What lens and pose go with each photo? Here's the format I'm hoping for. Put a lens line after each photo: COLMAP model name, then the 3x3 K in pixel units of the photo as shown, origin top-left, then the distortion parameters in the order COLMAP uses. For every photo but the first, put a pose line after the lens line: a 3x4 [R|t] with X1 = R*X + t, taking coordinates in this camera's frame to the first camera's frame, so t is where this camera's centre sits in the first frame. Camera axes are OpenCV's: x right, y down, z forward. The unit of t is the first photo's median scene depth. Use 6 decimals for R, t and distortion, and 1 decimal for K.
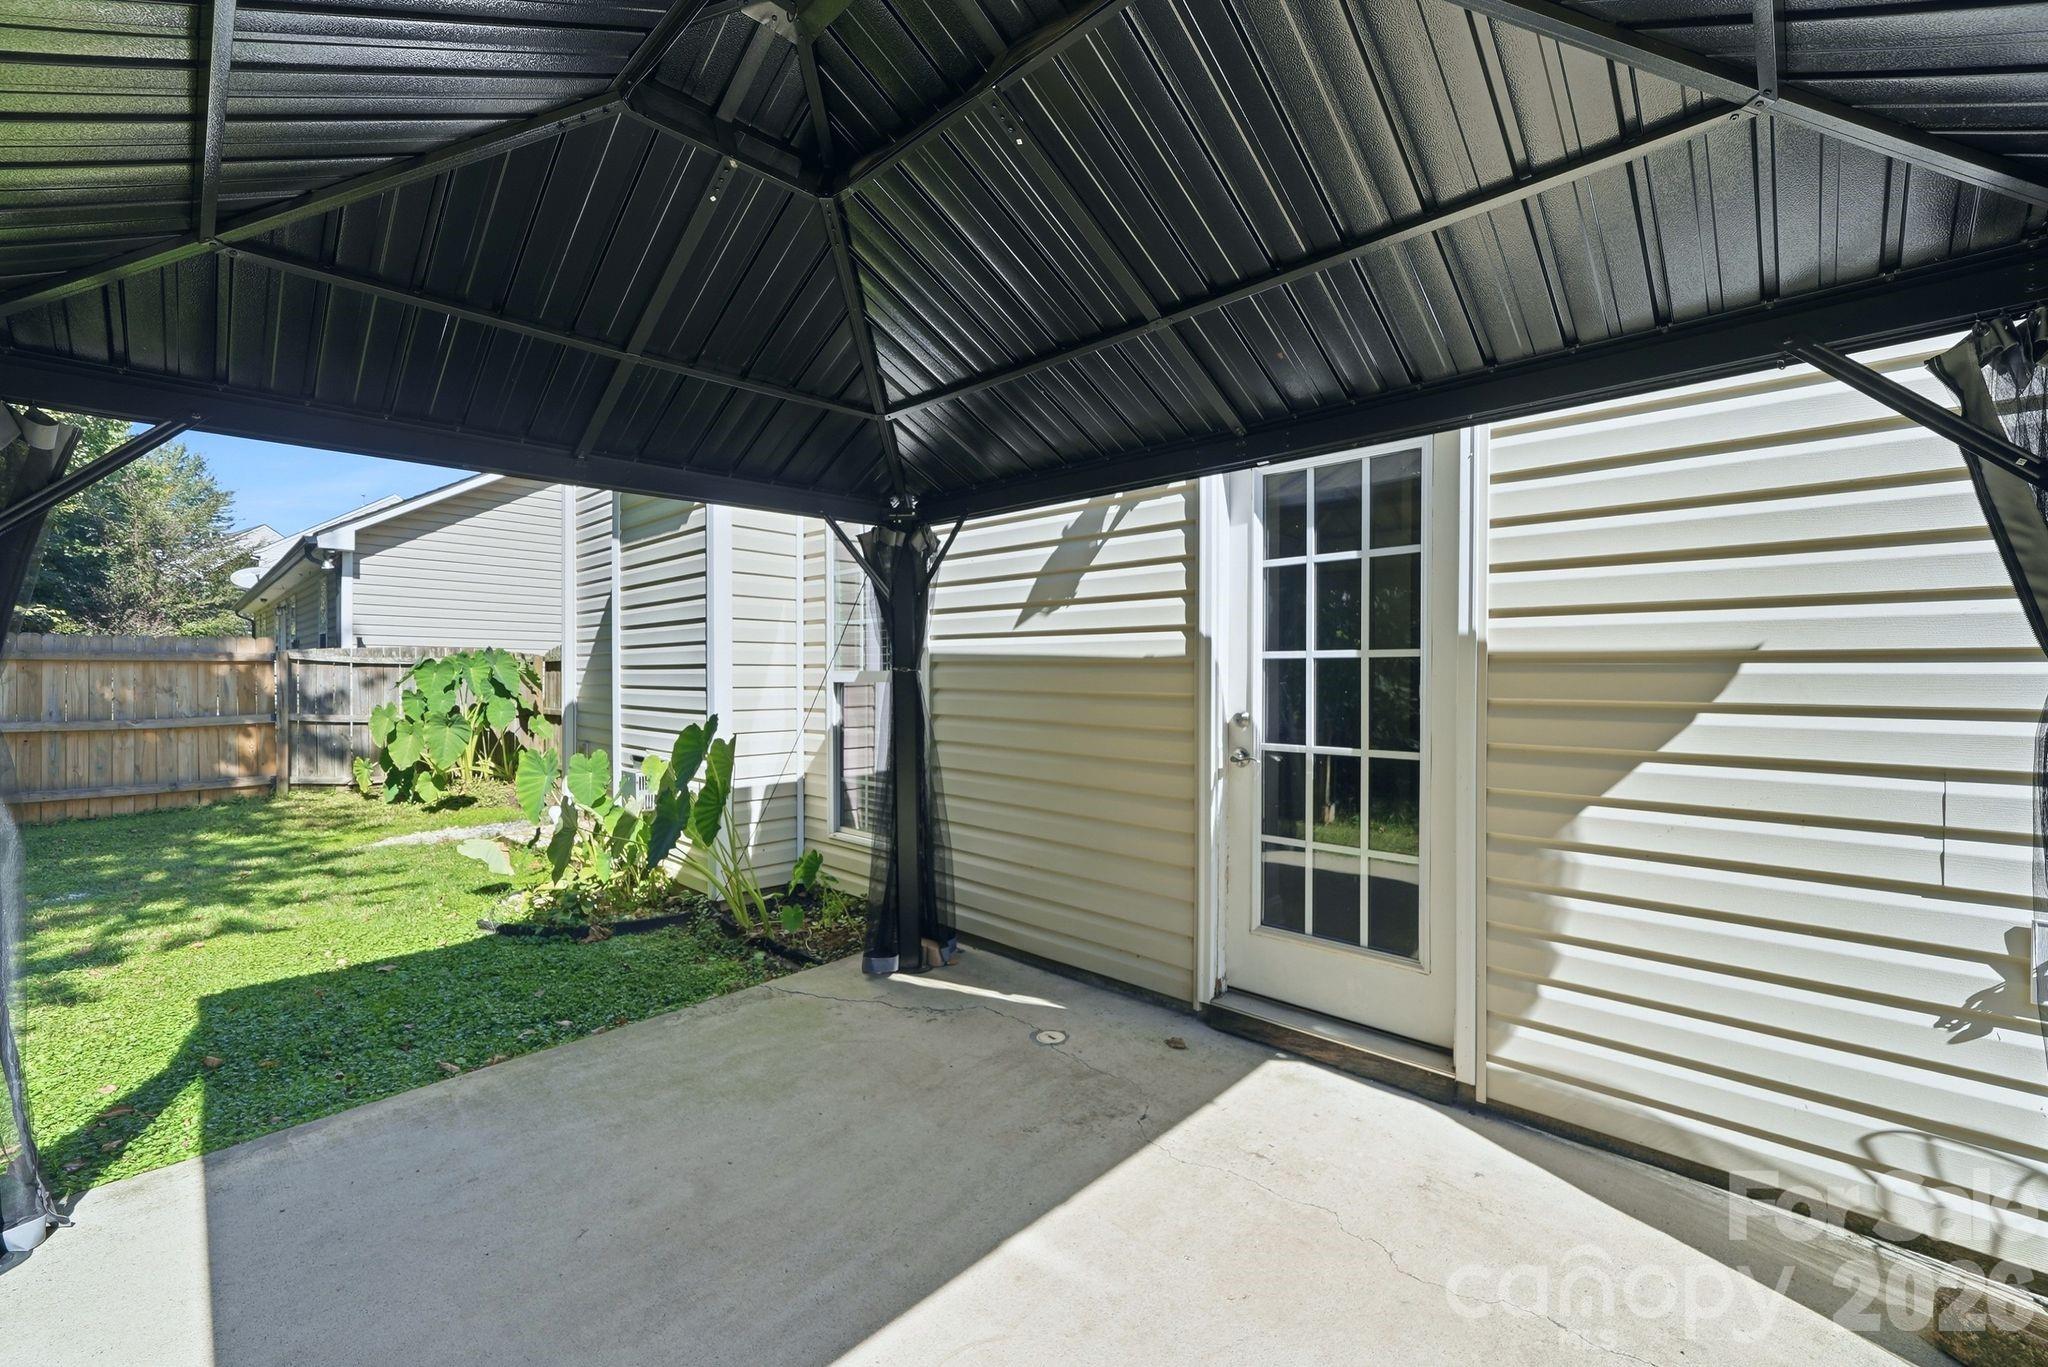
lens RADIAL K [[825.2, 0, 1029.7], [0, 825.2, 678.6], [0, 0, 1]] dist [-0.003915, -0.000124]
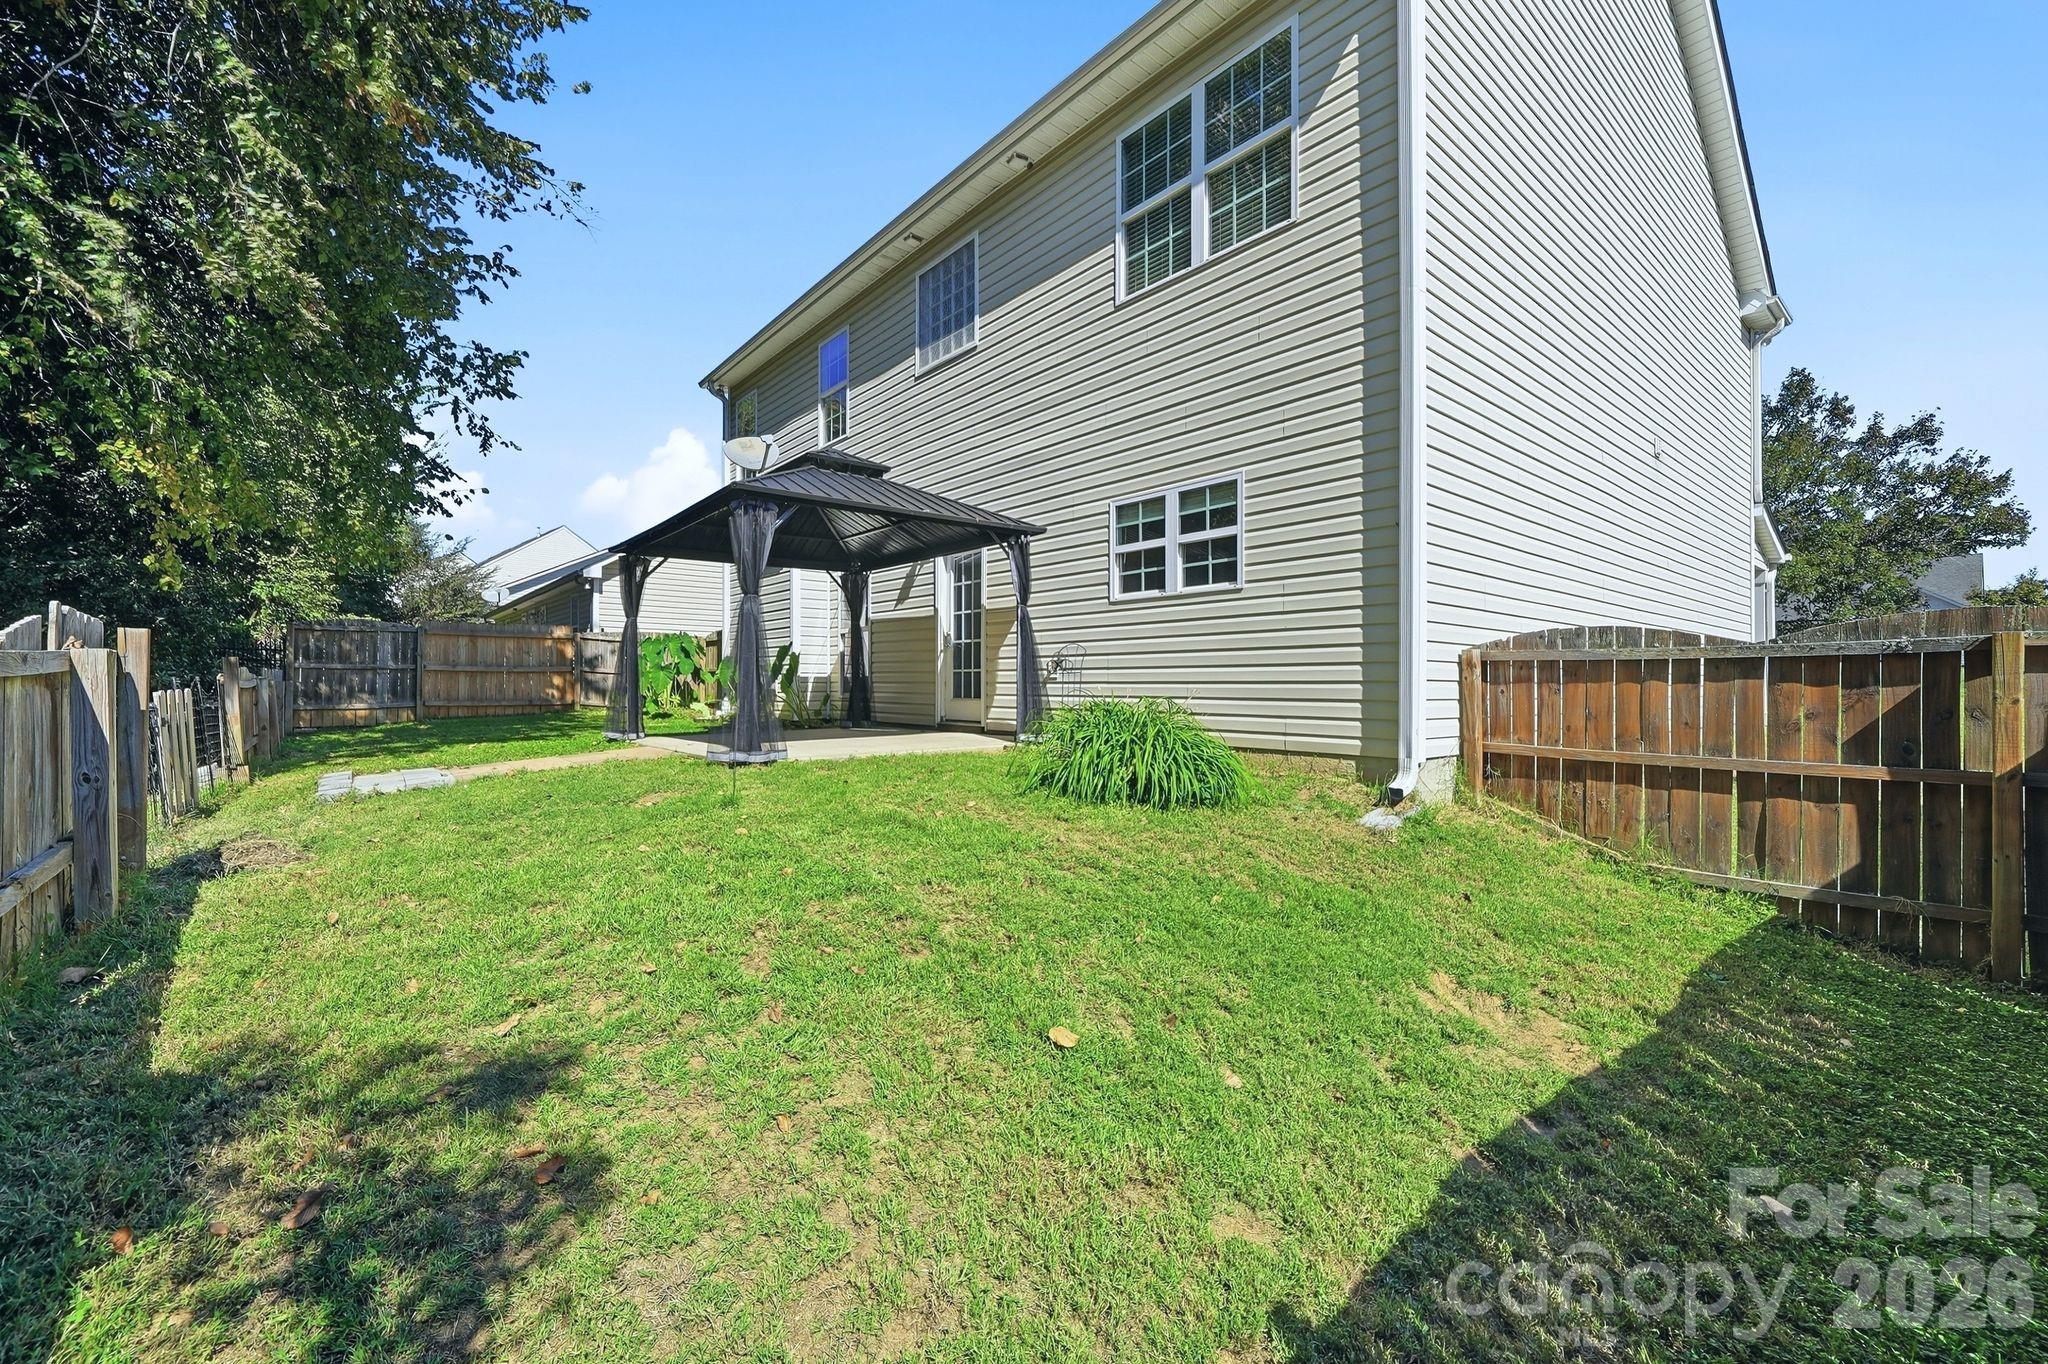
lens RADIAL K [[825.2, 0, 1029.7], [0, 825.2, 677.1], [0, 0, 1]] dist [-0.003915, -0.000124]
pose [[0.993452, -0.000568, -0.114248, 0.781512], [-0.000937, 0.999914, -0.013118, 0.215068], [0.114245, 0.013139, 0.993366, -1.772585]]
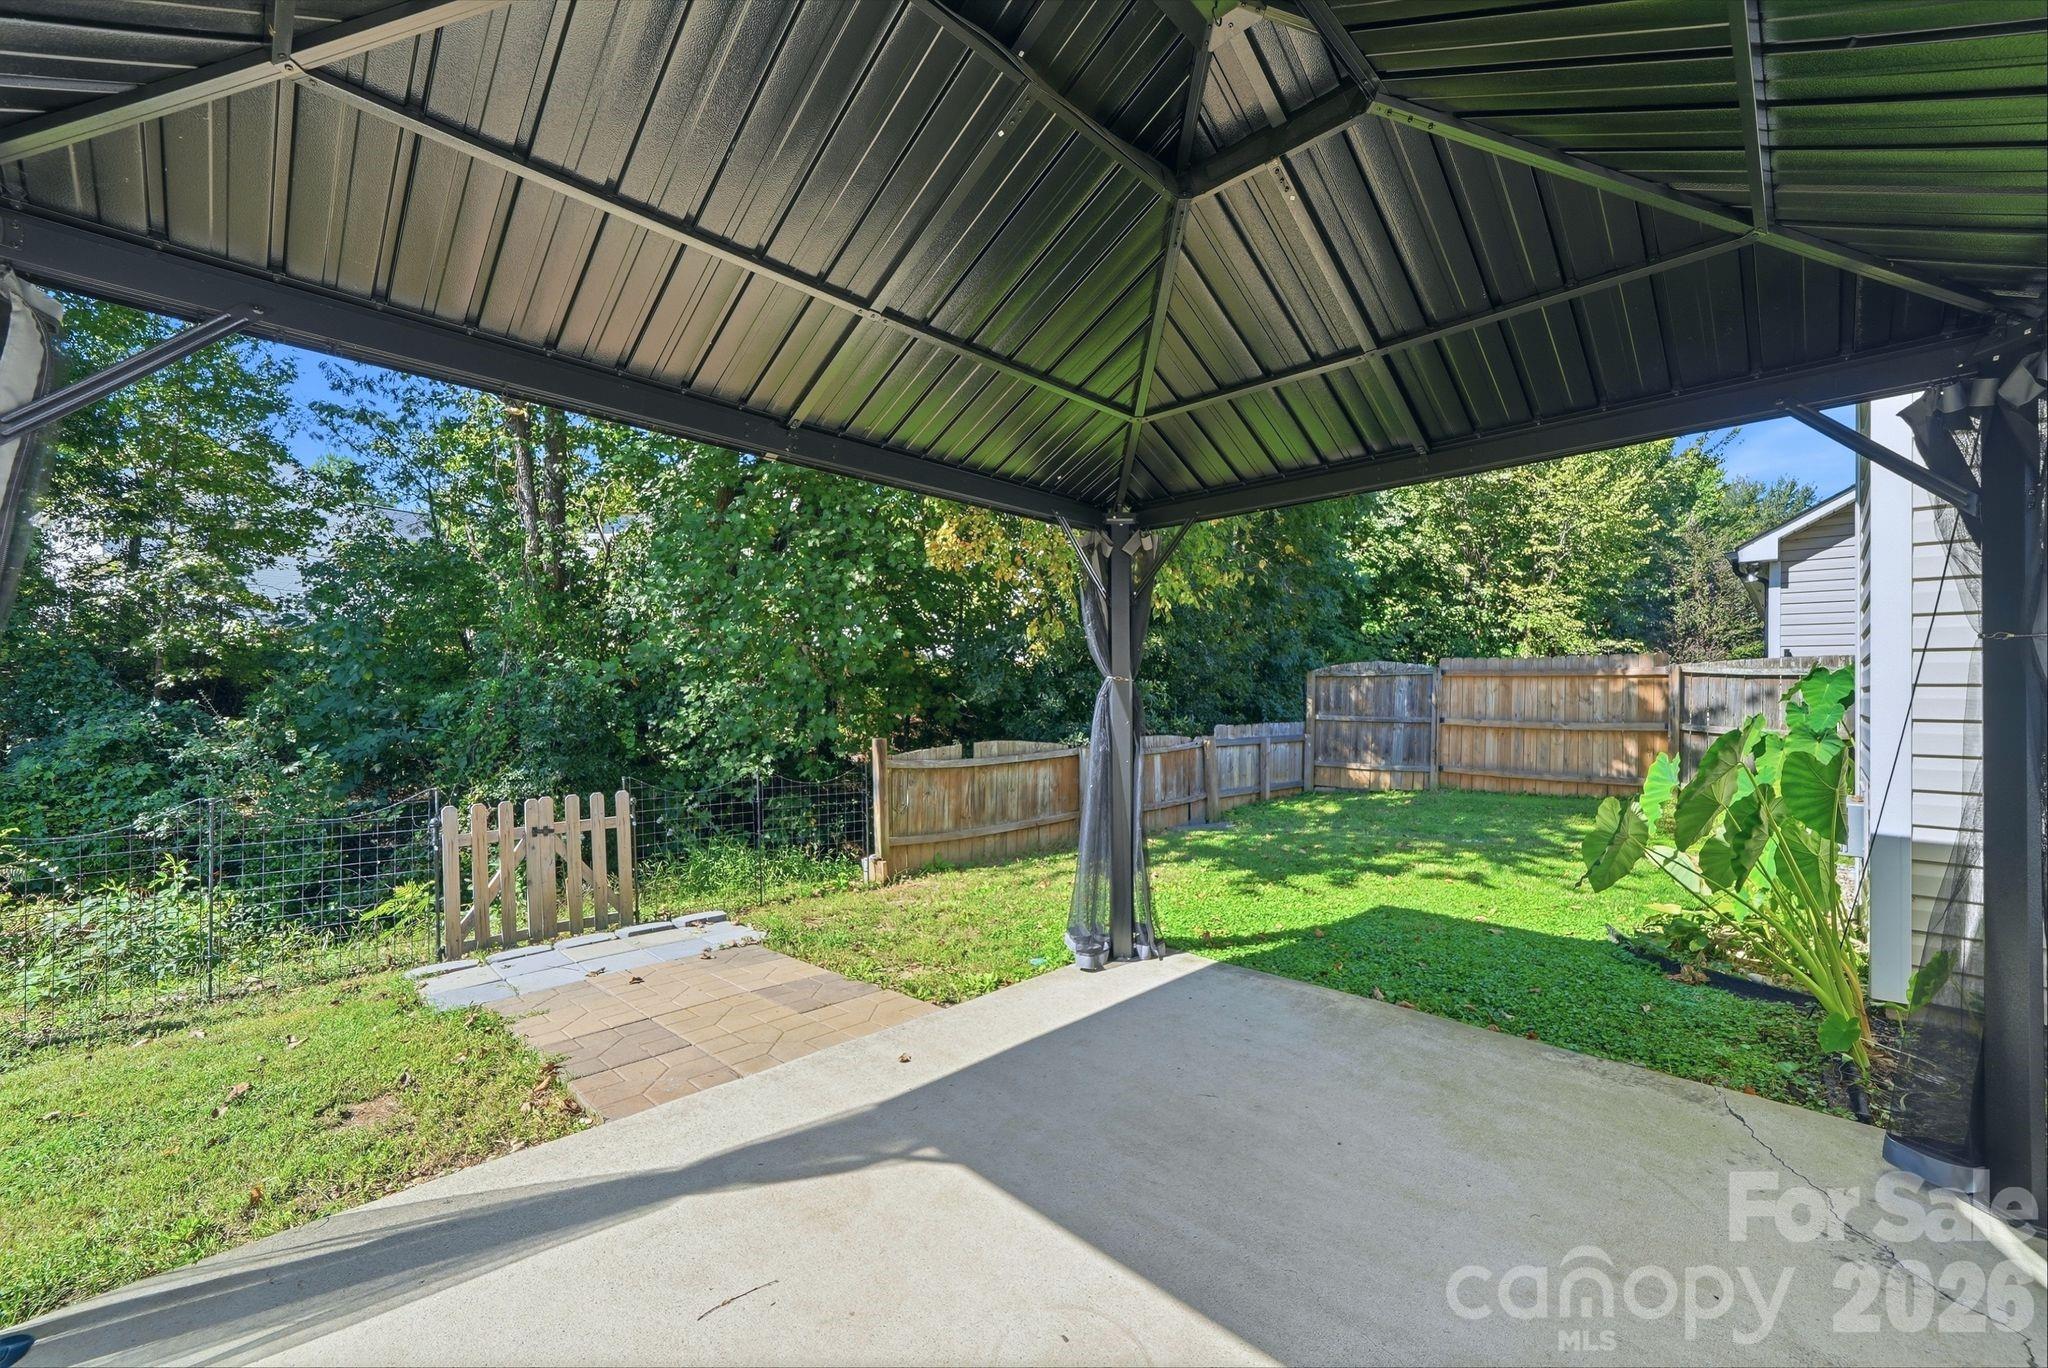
lens RADIAL K [[809.1, 0, 1024.7], [0, 809.1, 694.7], [0, 0, 1]] dist [-0.006287, -0.000100]
pose [[-0.005750, 0.003293, -0.999978, 0.357036], [-0.013519, 0.999903, 0.003370, 0.031878], [0.999892, 0.013538, -0.005705, 0.370414]]
